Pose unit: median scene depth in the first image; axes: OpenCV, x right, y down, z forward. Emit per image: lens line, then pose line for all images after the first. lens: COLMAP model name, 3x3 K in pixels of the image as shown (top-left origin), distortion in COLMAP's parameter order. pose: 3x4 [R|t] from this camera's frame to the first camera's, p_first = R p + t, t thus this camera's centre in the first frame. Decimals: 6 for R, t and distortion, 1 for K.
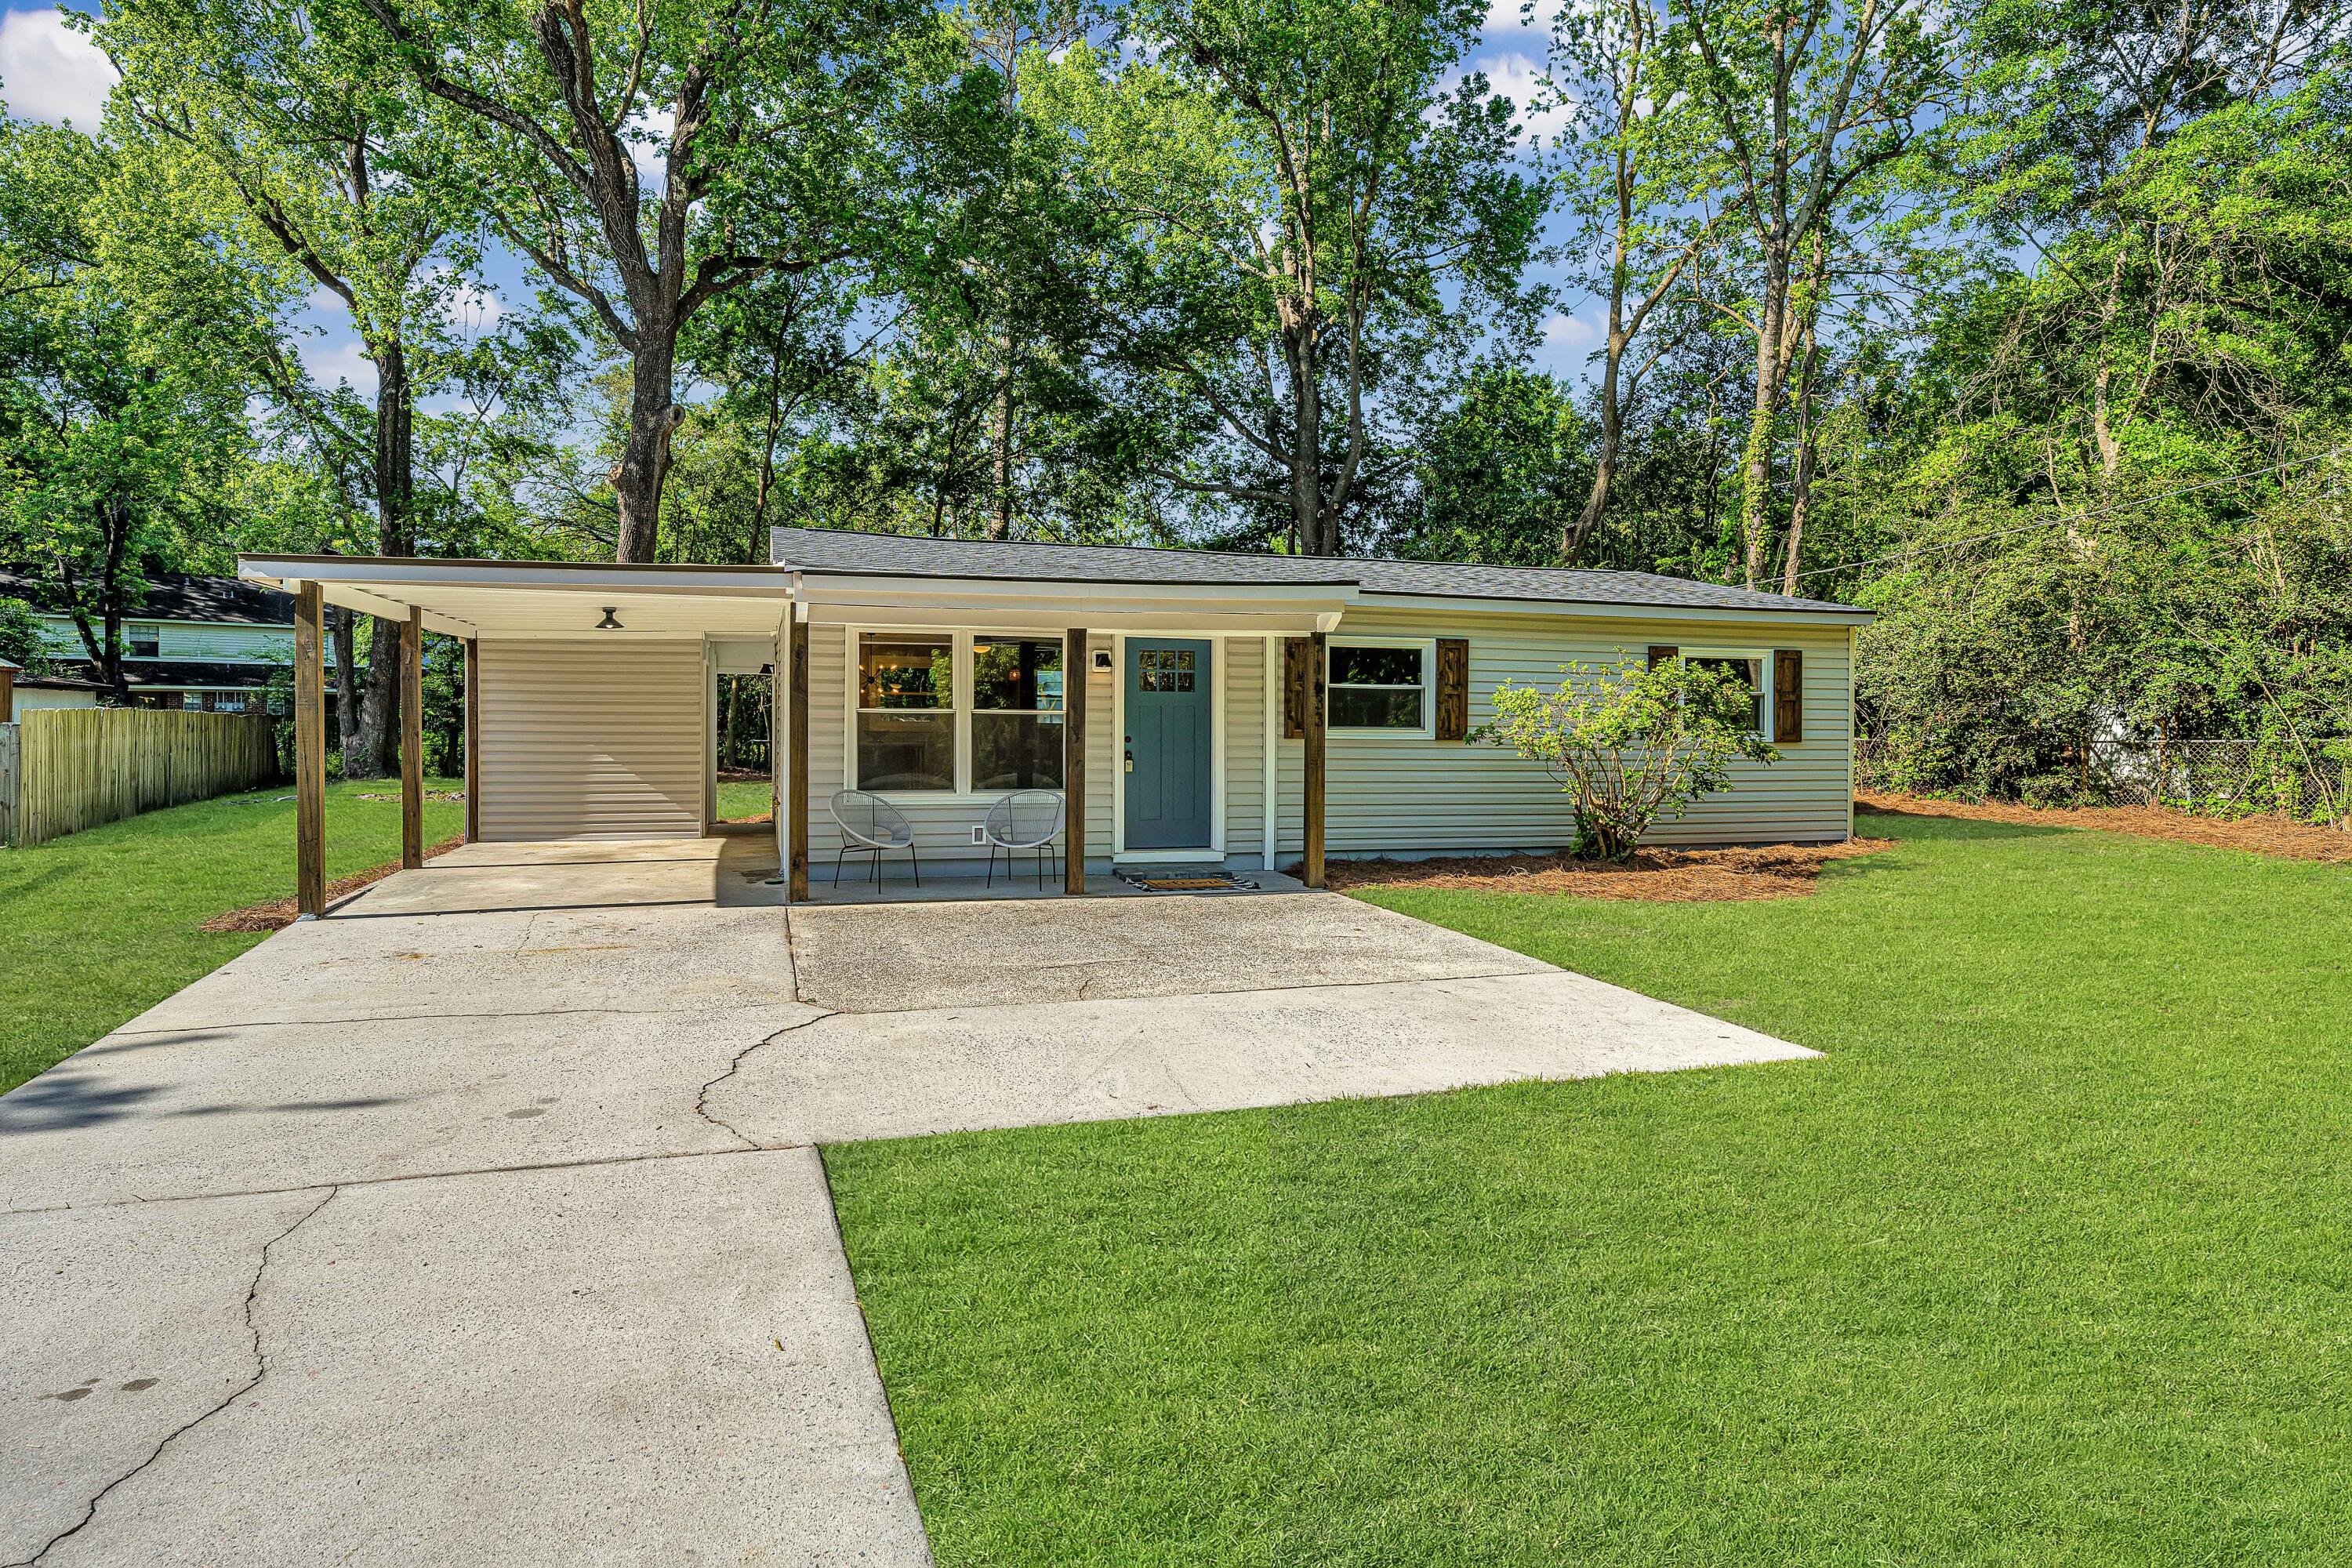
lens RADIAL K [[1308.9, 0, 1174.1], [0, 1308.9, 715.8], [0, 0, 1]] dist [0.008696, -0.000609]
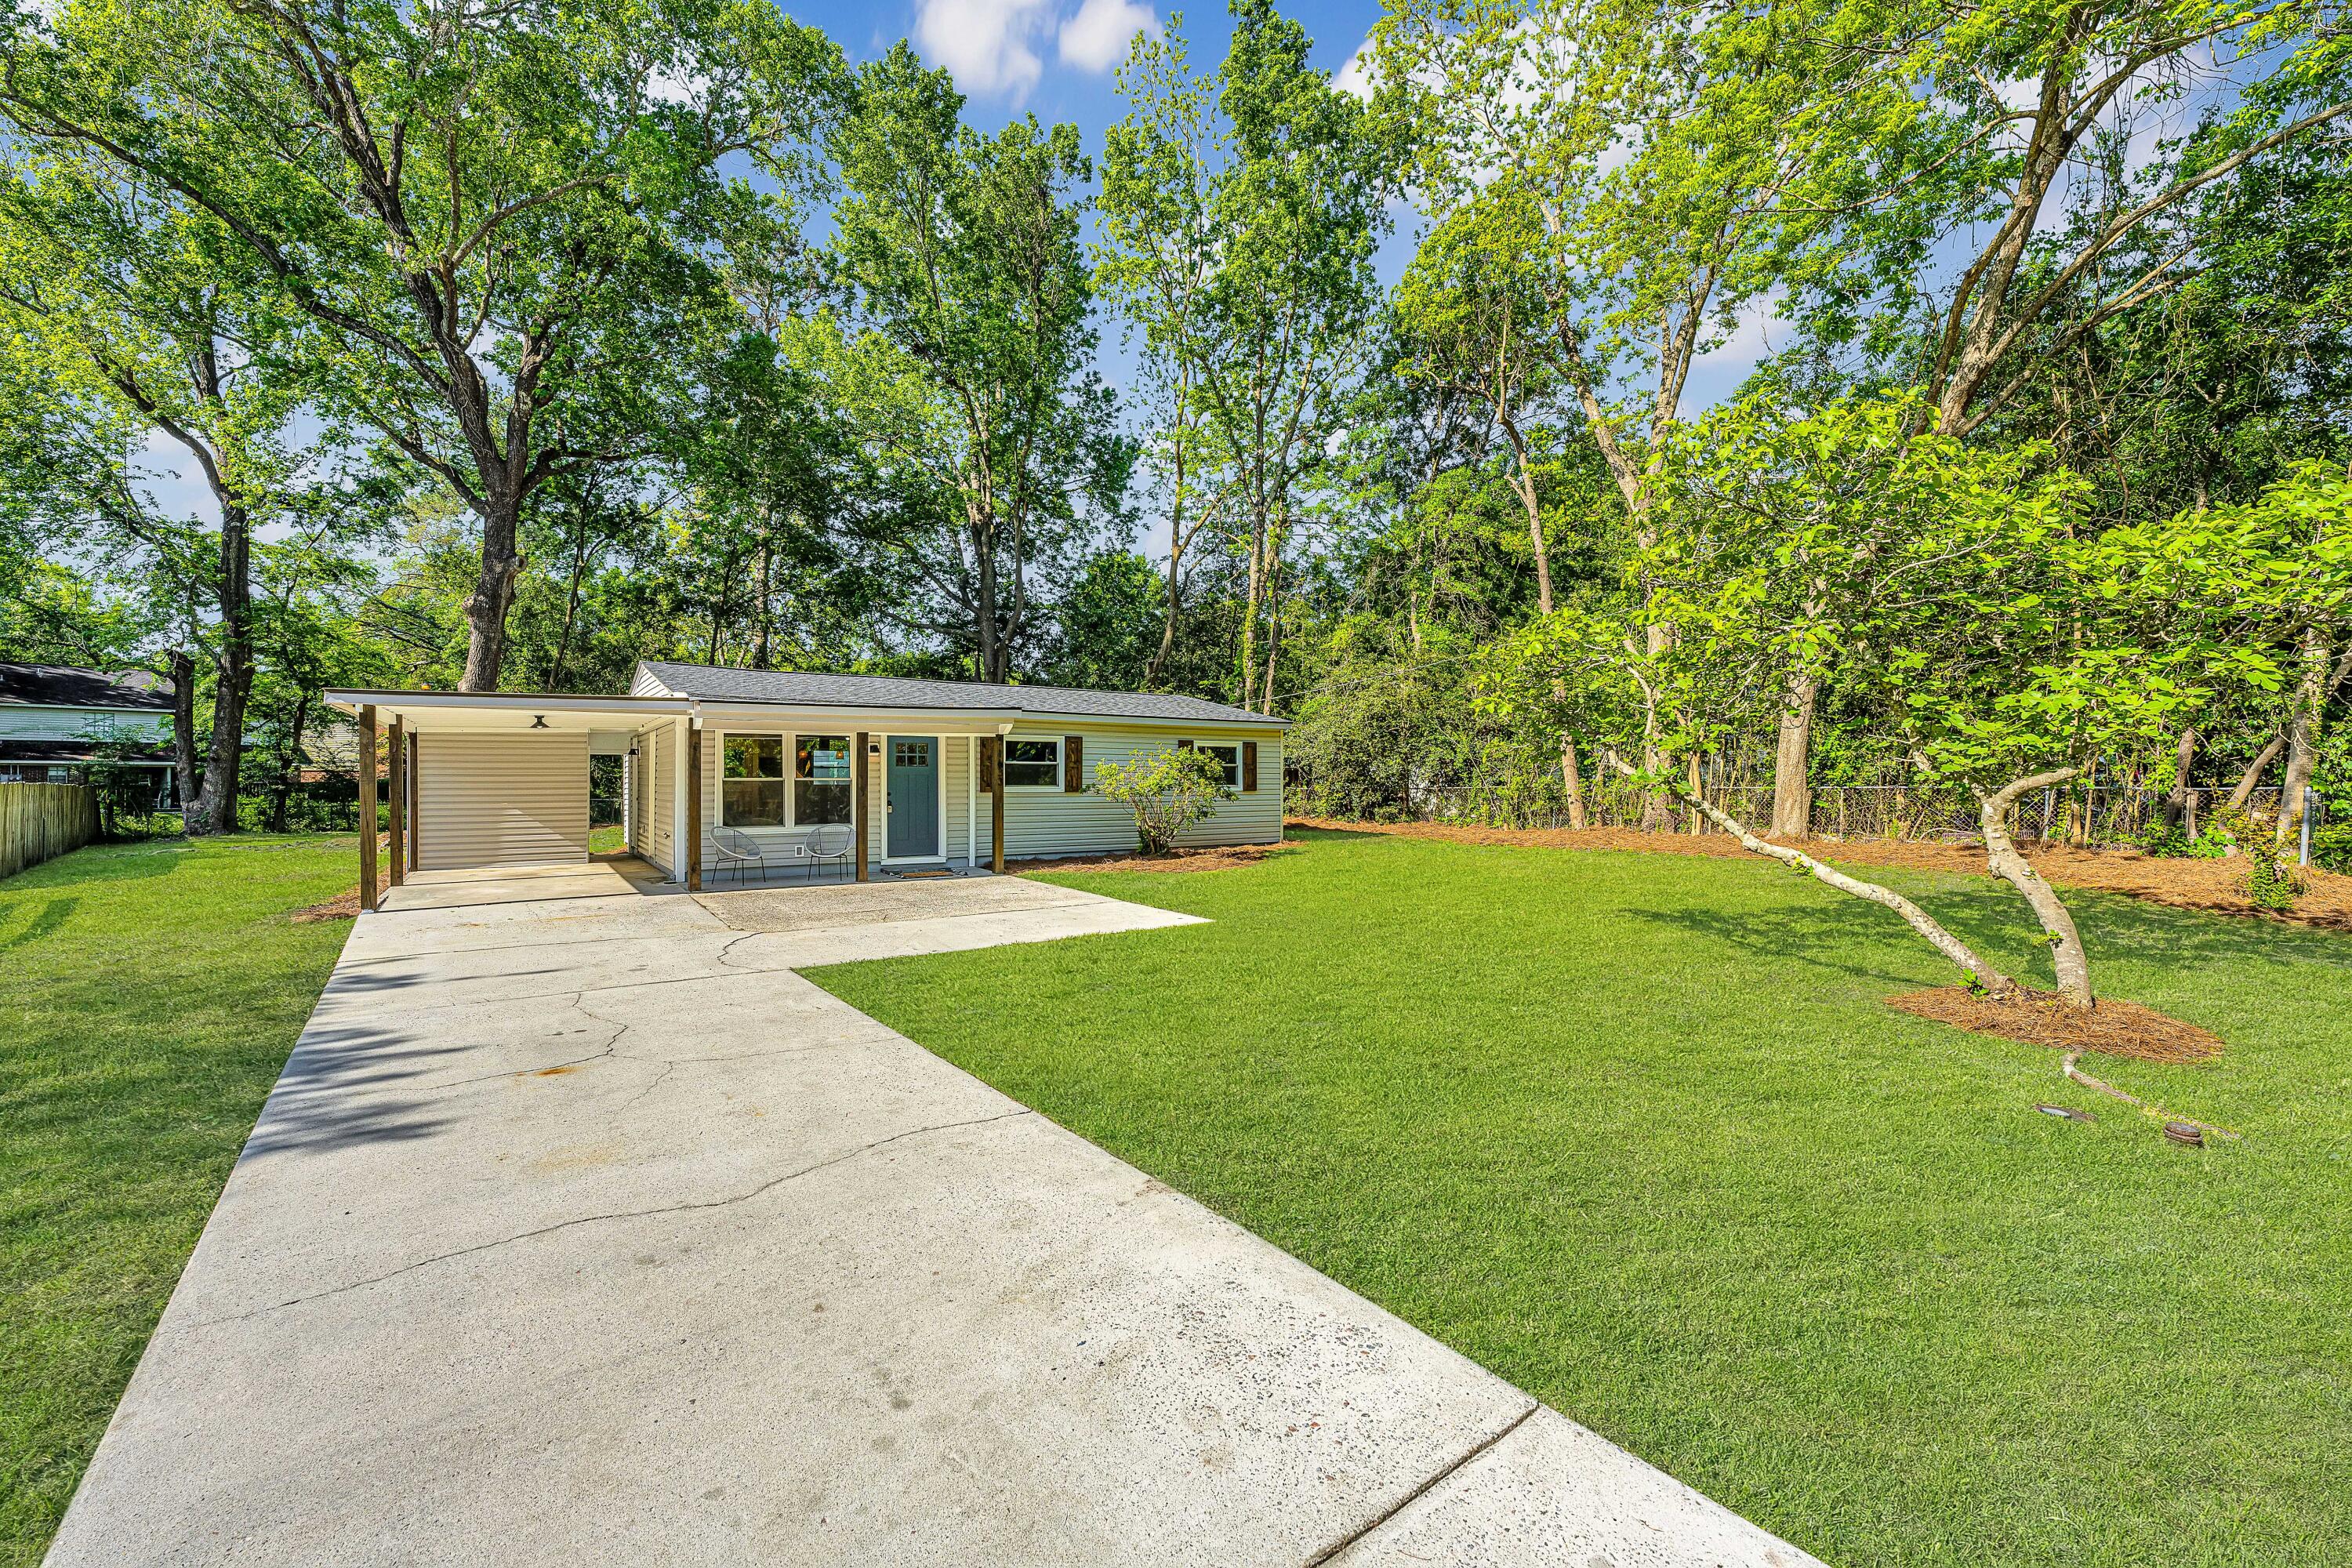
lens RADIAL K [[945.4, 0, 1175.5], [0, 945.4, 766.6], [0, 0, 1]] dist [0.009088, -0.000016]
pose [[0.955257, -0.005829, 0.295720, -0.018686], [0.008609, 0.999930, -0.008101, -0.002284], [-0.295652, 0.010284, 0.955240, -0.135271]]
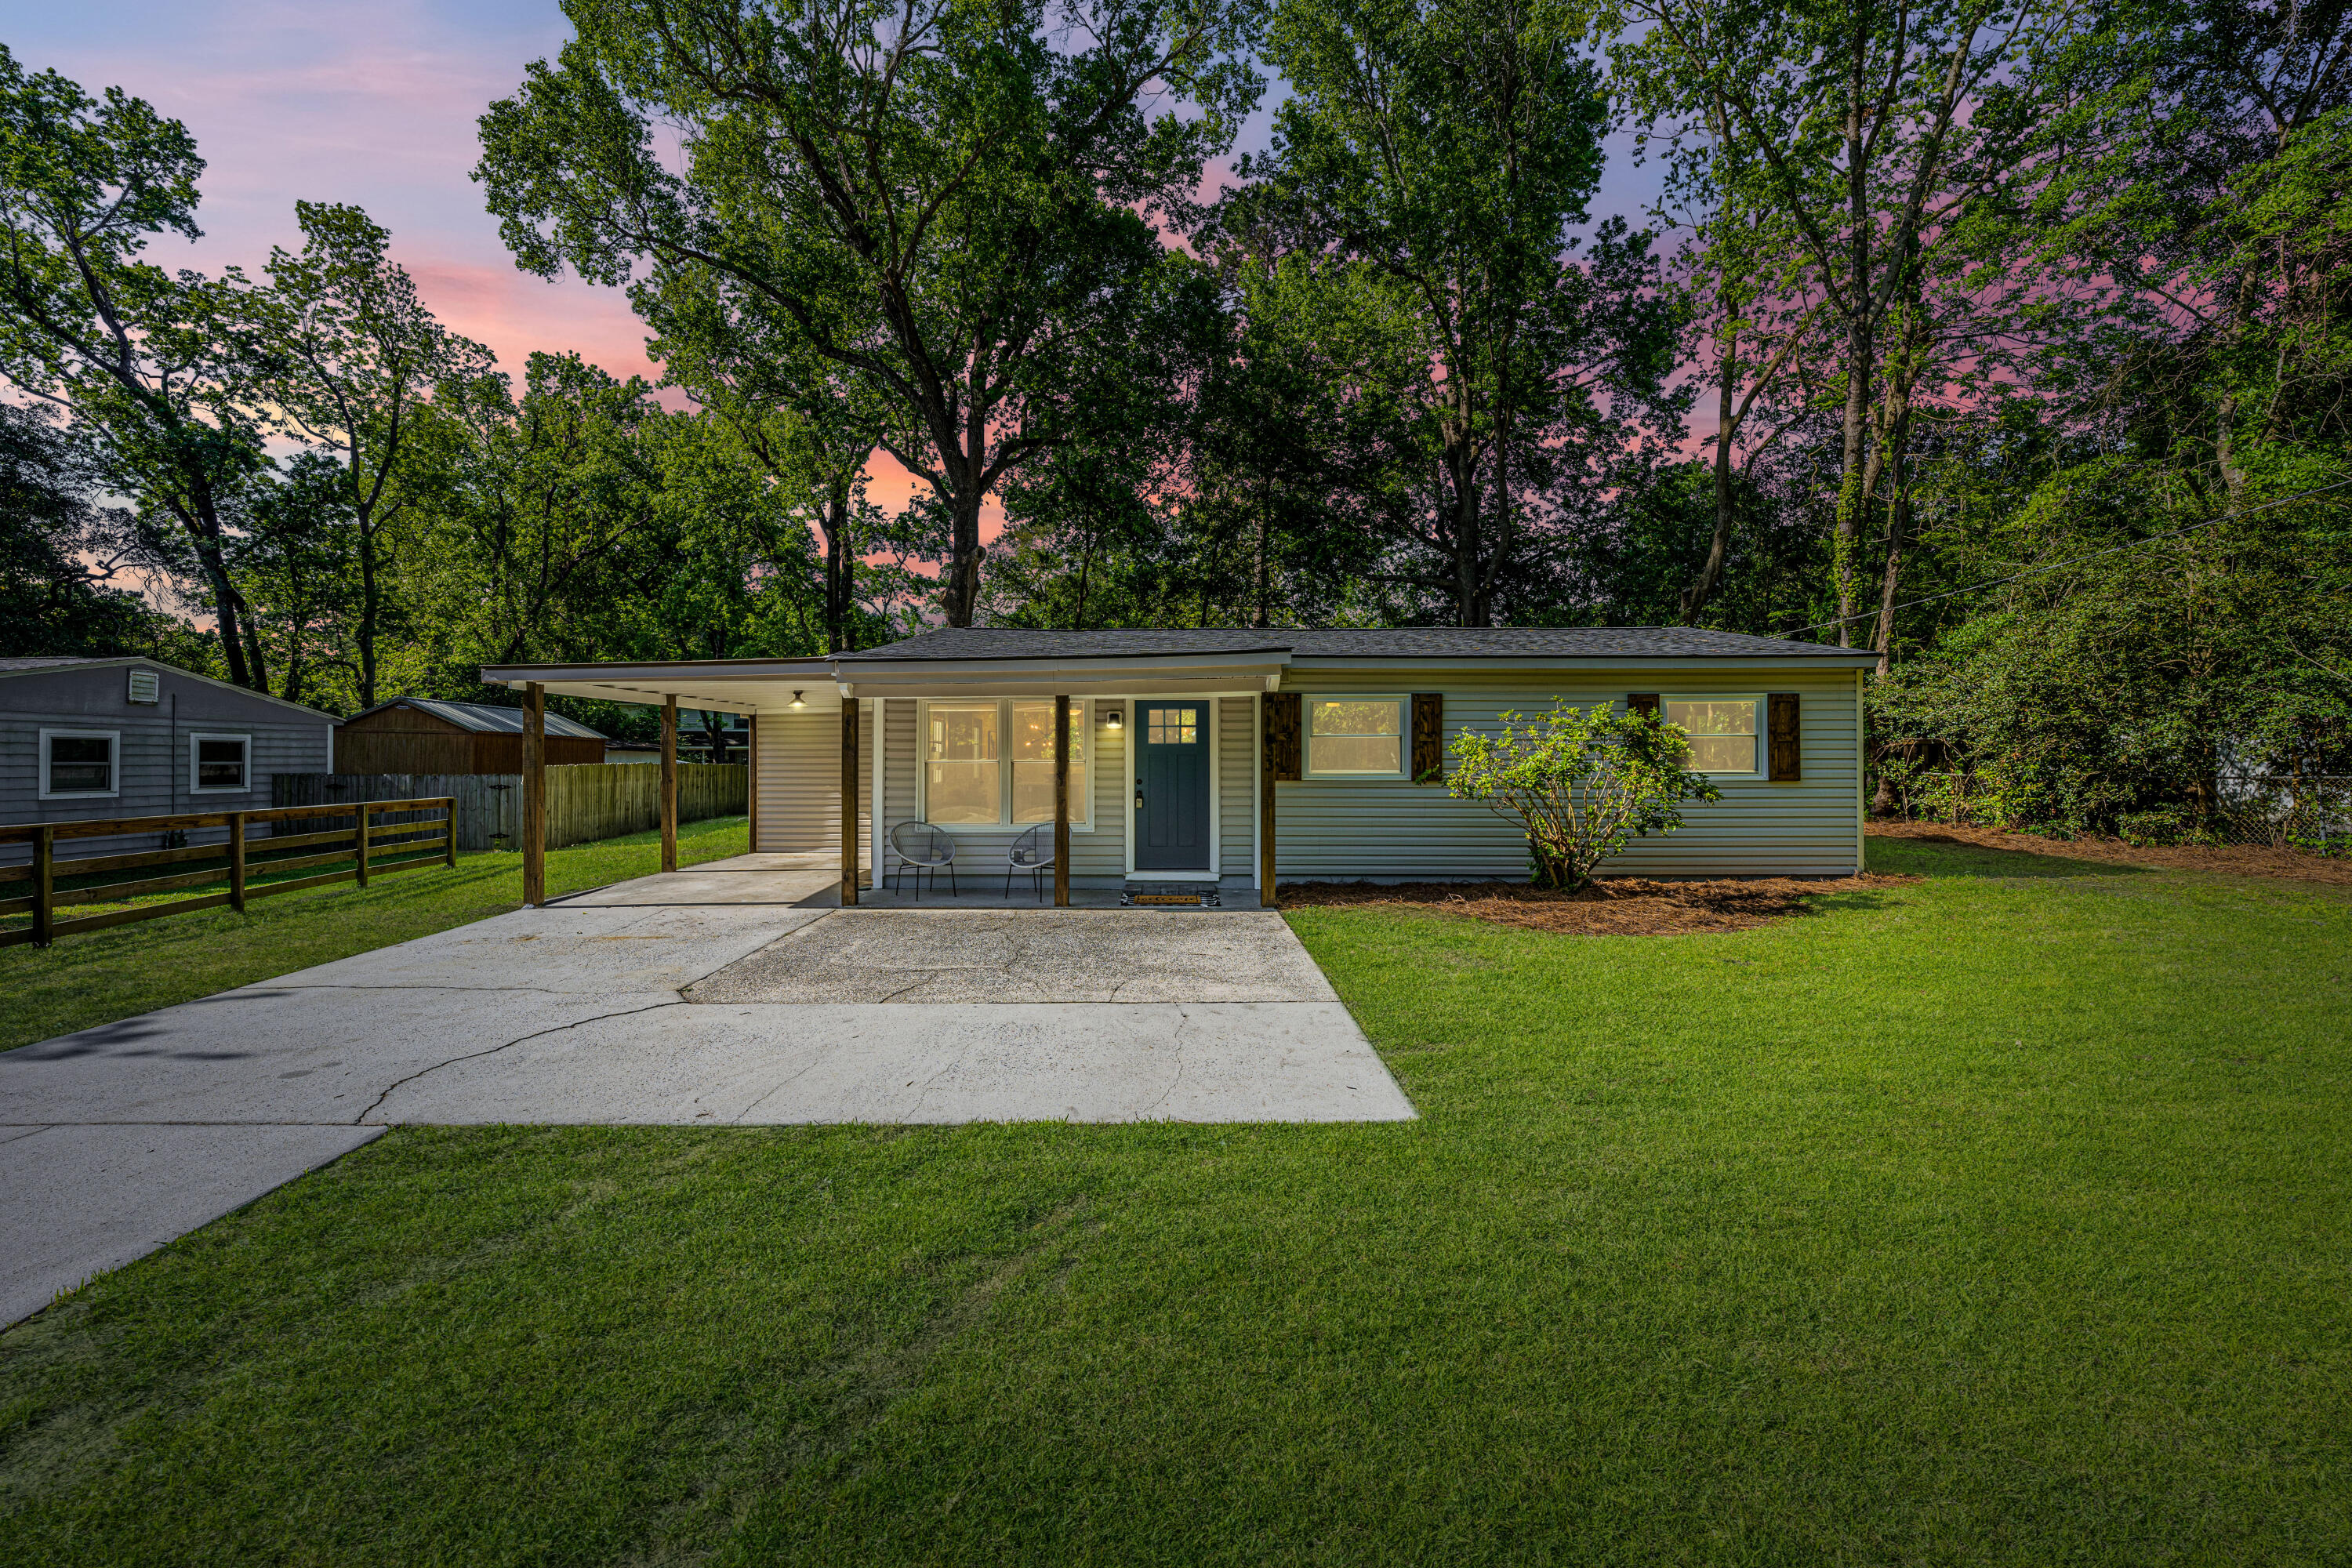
lens RADIAL K [[958.0, 0, 1167.3], [0, 958.0, 746.8], [0, 0, 1]] dist [0.000875, 0.000441]
pose [[0.953059, -0.014697, -0.302428, 0.114501], [0.011370, 0.999854, -0.012759, -0.001622], [0.302571, 0.008721, 0.953087, 0.057756]]
